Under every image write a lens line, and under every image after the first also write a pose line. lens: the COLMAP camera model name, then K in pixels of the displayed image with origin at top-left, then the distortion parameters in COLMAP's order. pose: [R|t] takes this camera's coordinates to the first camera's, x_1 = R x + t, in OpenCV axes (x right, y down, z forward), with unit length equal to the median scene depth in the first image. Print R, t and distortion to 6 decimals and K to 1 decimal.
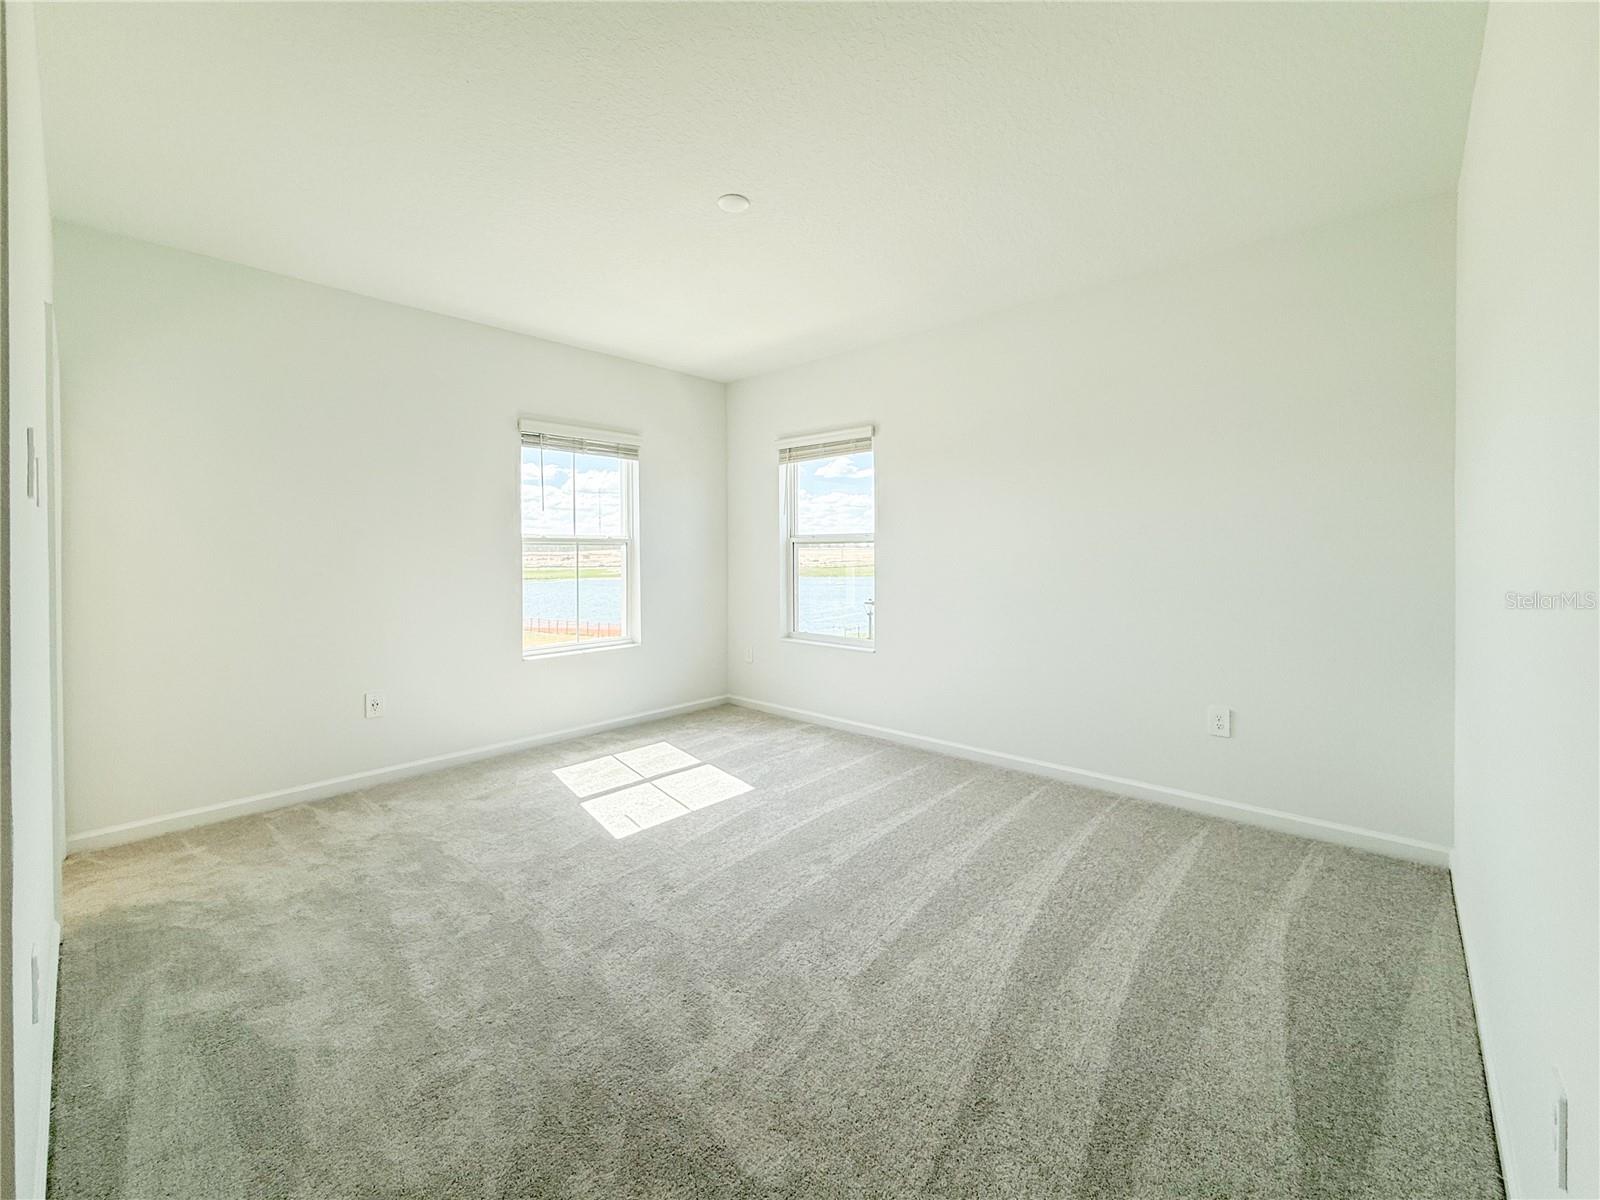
lens RADIAL K [[655.8, 0, 801.7], [0, 655.8, 574.0], [0, 0, 1]] dist [0.001143, 0.000056]
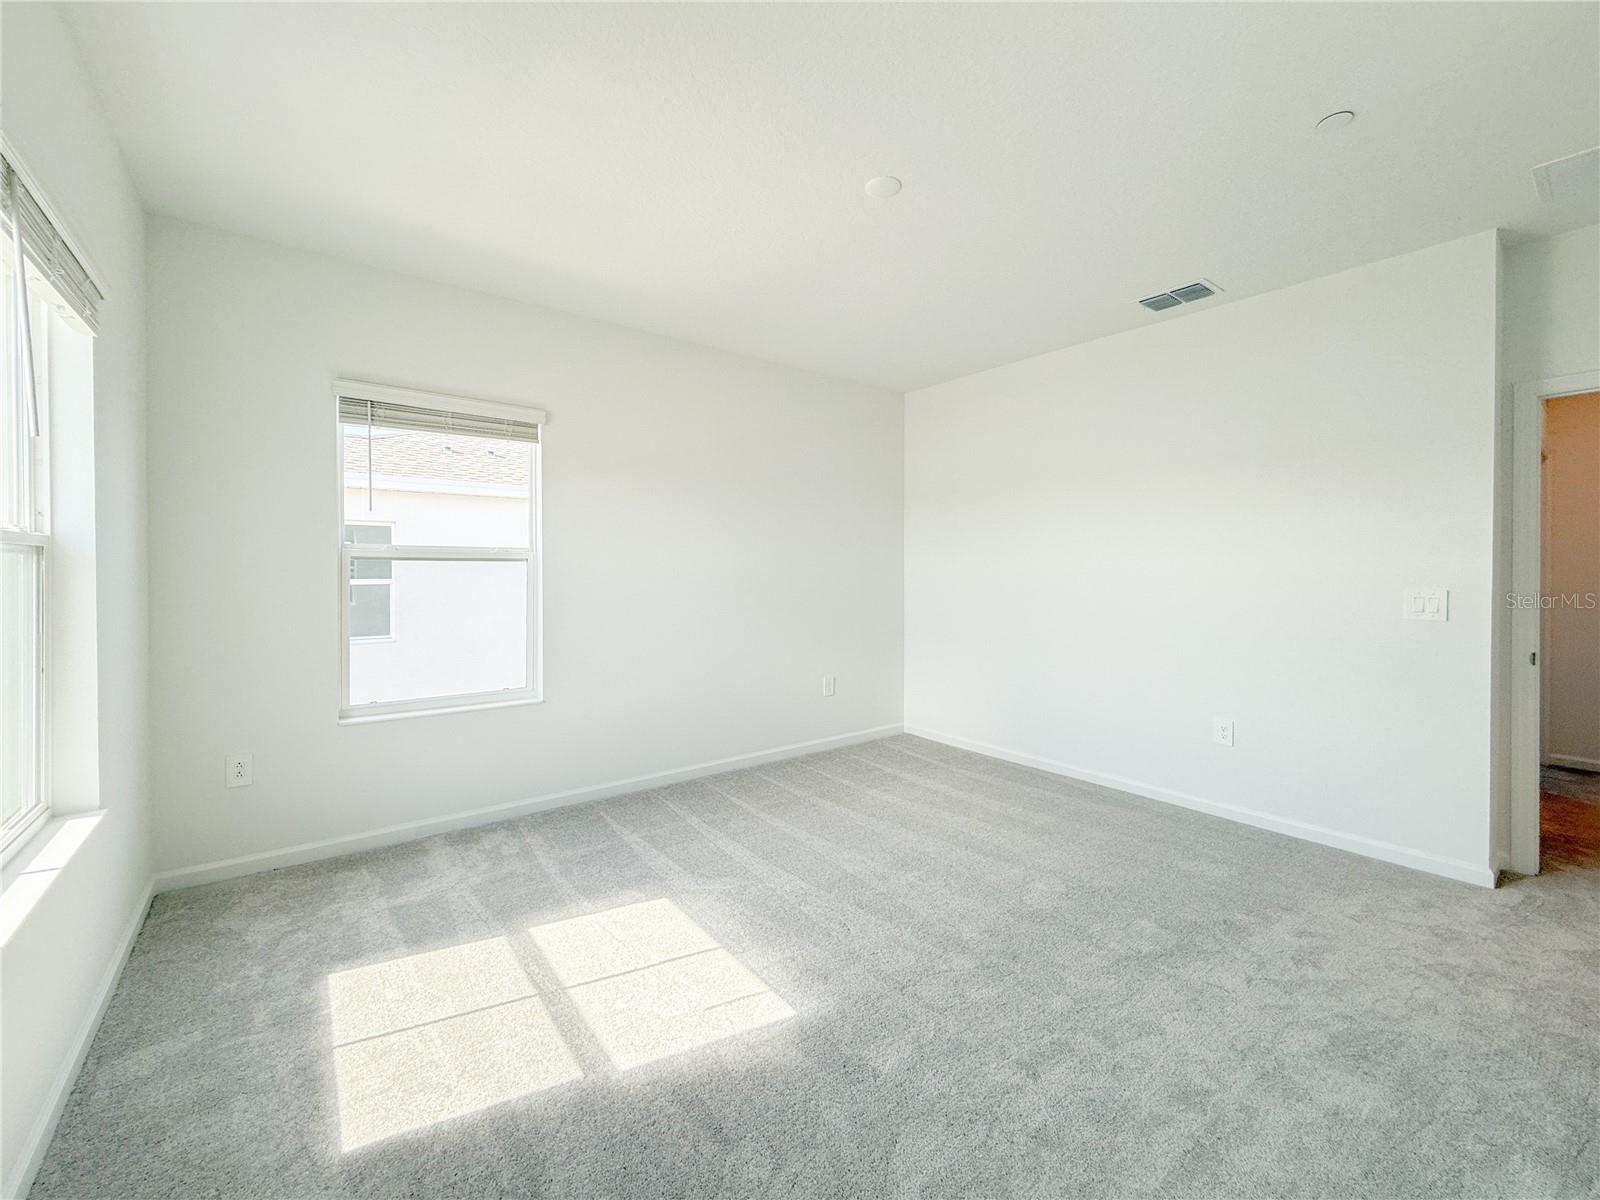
lens RADIAL K [[655.8, 0, 801.7], [0, 655.8, 574.0], [0, 0, 1]] dist [0.001143, 0.000056]
pose [[0.162805, -0.006007, 0.986640, -0.599225], [0.024716, 0.999692, 0.002008, -0.026112], [-0.986349, 0.024059, 0.162903, 0.560507]]
